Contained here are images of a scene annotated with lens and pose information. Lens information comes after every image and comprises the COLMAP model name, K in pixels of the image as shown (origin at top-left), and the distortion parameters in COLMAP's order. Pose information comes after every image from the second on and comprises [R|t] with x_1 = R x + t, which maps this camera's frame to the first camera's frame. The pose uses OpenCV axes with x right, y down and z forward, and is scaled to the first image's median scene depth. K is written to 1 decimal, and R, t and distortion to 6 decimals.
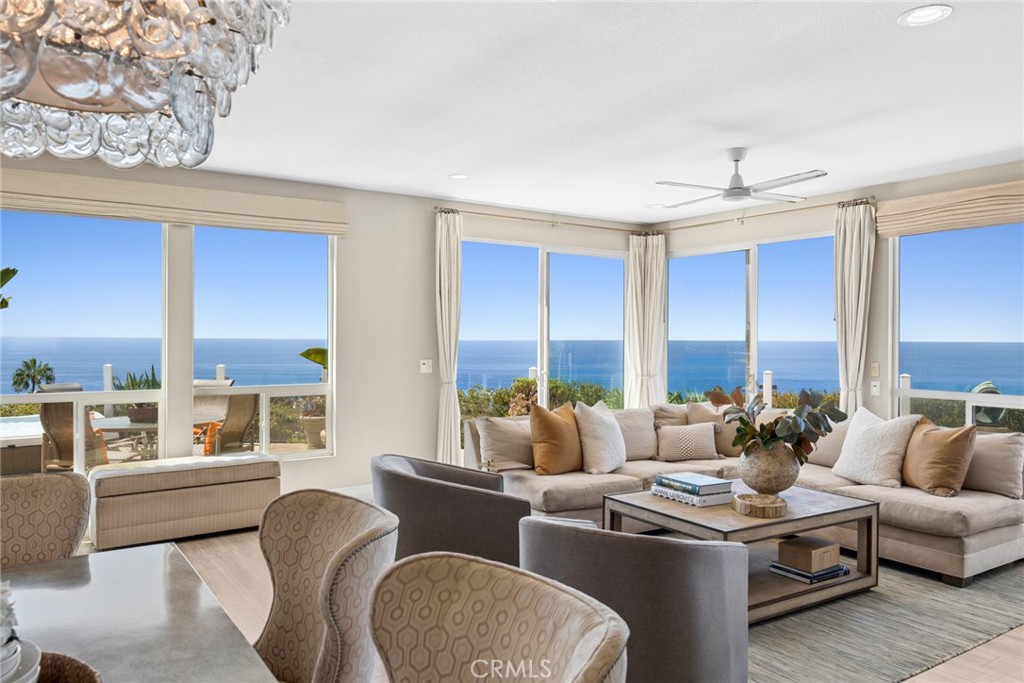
lens RADIAL K [[735.8, 0, 512.0], [0, 735.8, 341.5], [0, 0, 1]] dist [-0.000735, 0.000827]
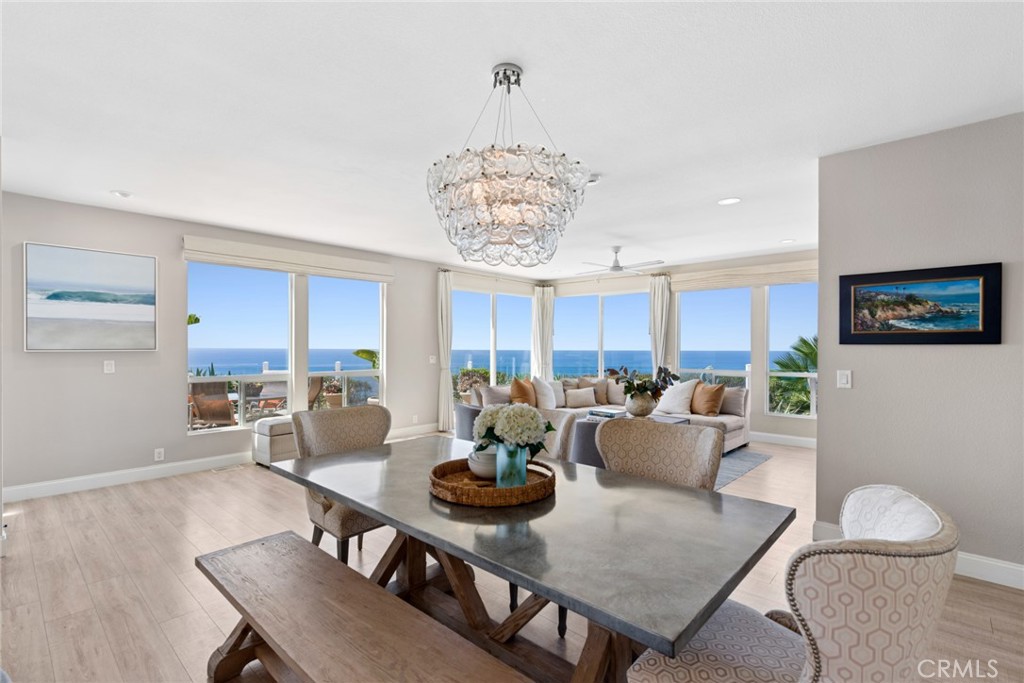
lens RADIAL K [[472.2, 0, 511.4], [0, 472.2, 351.3], [0, 0, 1]] dist [0.005461, -0.000492]
pose [[0.972358, -0.002799, 0.233479, -0.229887], [0.001890, 0.999990, 0.004116, 0.011831], [-0.233488, -0.003561, 0.972353, -0.147640]]
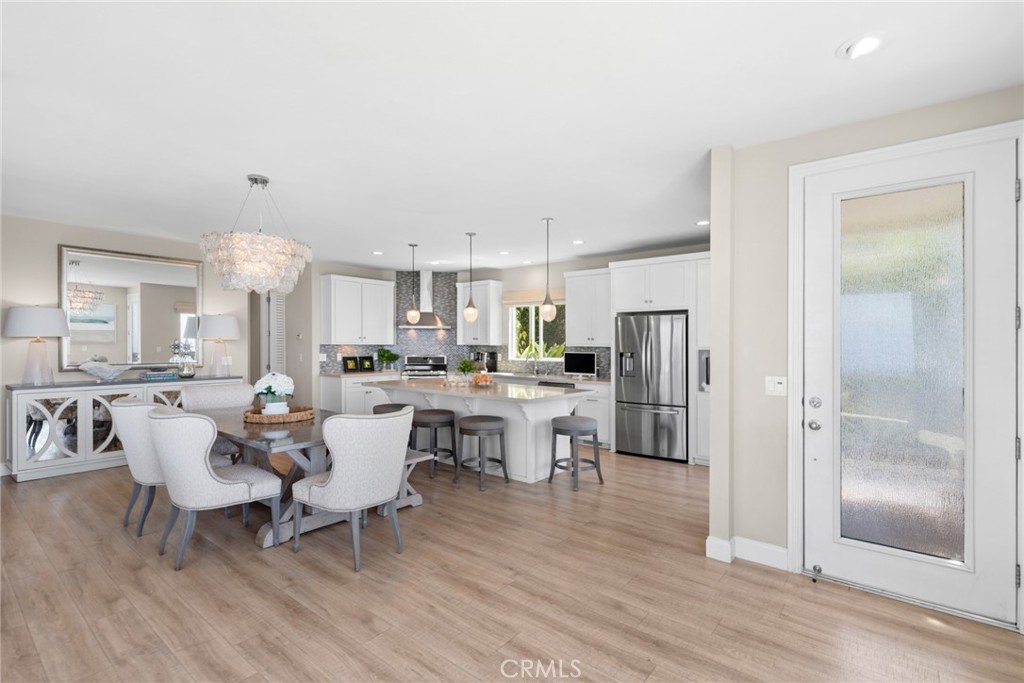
lens RADIAL K [[473.0, 0, 514.3], [0, 473.0, 338.9], [0, 0, 1]] dist [0.002988, 0.000602]
pose [[-0.956623, -0.013021, -0.291037, -0.282220], [-0.012126, 0.999915, -0.004880, -0.002450], [0.291075, -0.001139, -0.956699, 0.954006]]
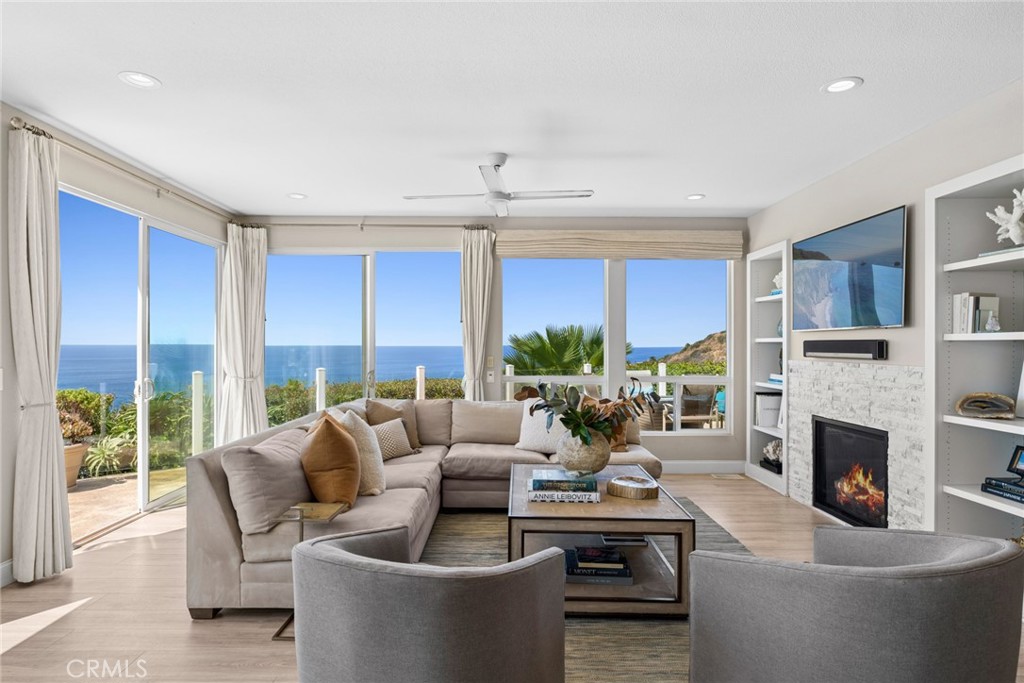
lens RADIAL K [[552.3, 0, 503.6], [0, 552.3, 343.2], [0, 0, 1]] dist [-0.003113, -0.000119]
pose [[0.558260, -0.002717, 0.829661, -0.298877], [0.005362, 0.999986, -0.000333, 0.007124], [-0.829648, 0.004634, 0.558267, 0.477672]]
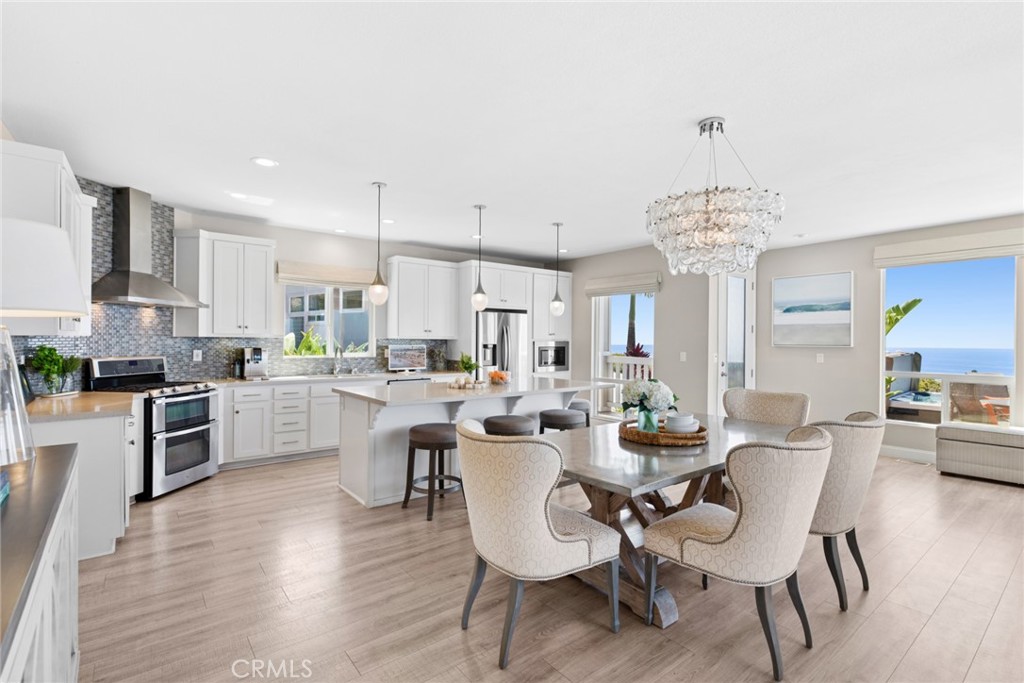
lens RADIAL K [[478.4, 0, 512.0], [0, 478.4, 341.5], [0, 0, 1]] dist [0.005379, -0.000350]
pose [[0.067829, 0.003268, -0.997692, 0.356018], [-0.013925, 0.999900, 0.002329, 0.009010], [0.997600, 0.013735, 0.067868, 0.002956]]
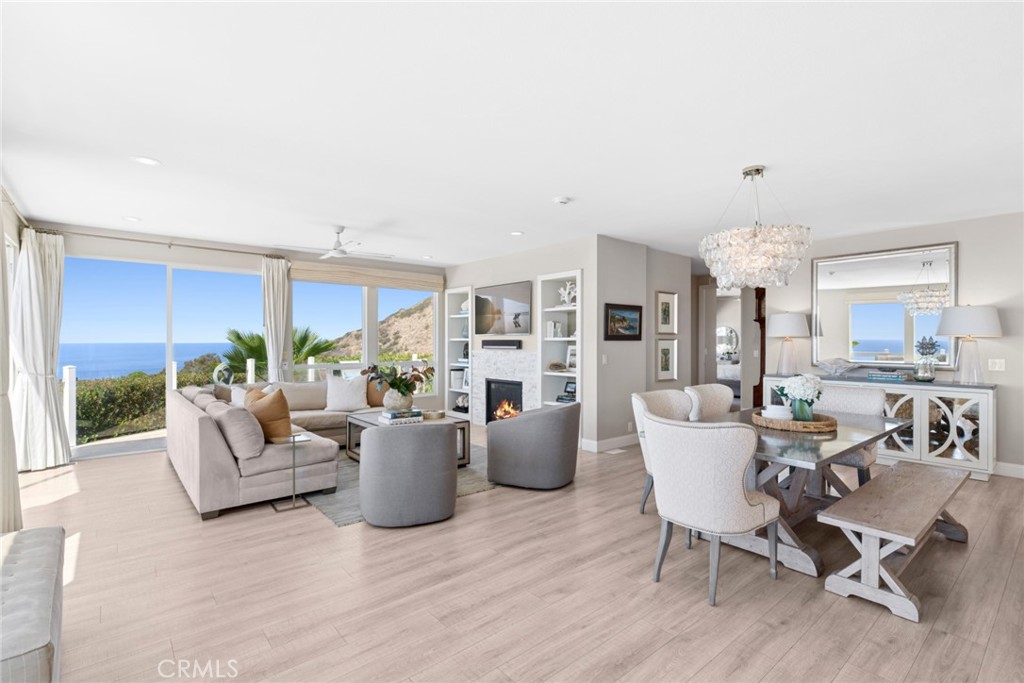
lens RADIAL K [[478.4, 0, 512.0], [0, 478.4, 341.5], [0, 0, 1]] dist [0.005379, -0.000350]
pose [[-0.101657, -0.006317, 0.994799, -0.730841], [0.004516, 0.999967, 0.006811, 0.000711], [-0.994809, 0.005185, -0.101625, 0.615021]]
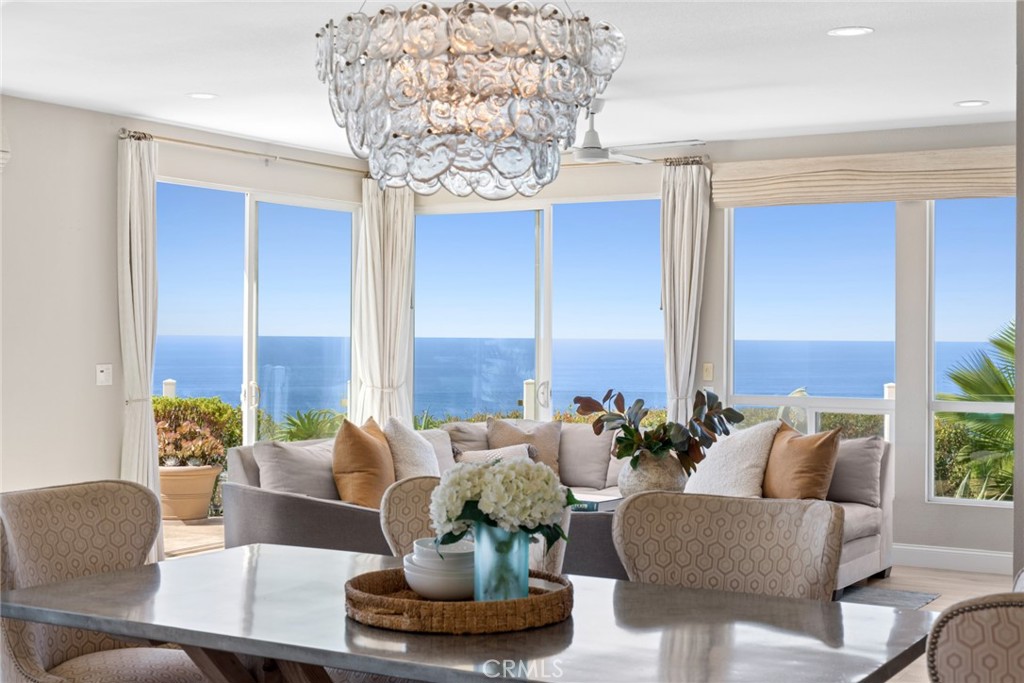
lens RADIAL K [[1448.1, 0, 512.0], [0, 1448.1, 341.5], [0, 0, 1]] dist [-0.006905, 0.010041]
pose [[0.902969, -0.000984, 0.429705, -0.396973], [0.000023, 0.999997, 0.002244, 0.001730], [-0.429706, -0.002016, 0.902966, -0.348051]]
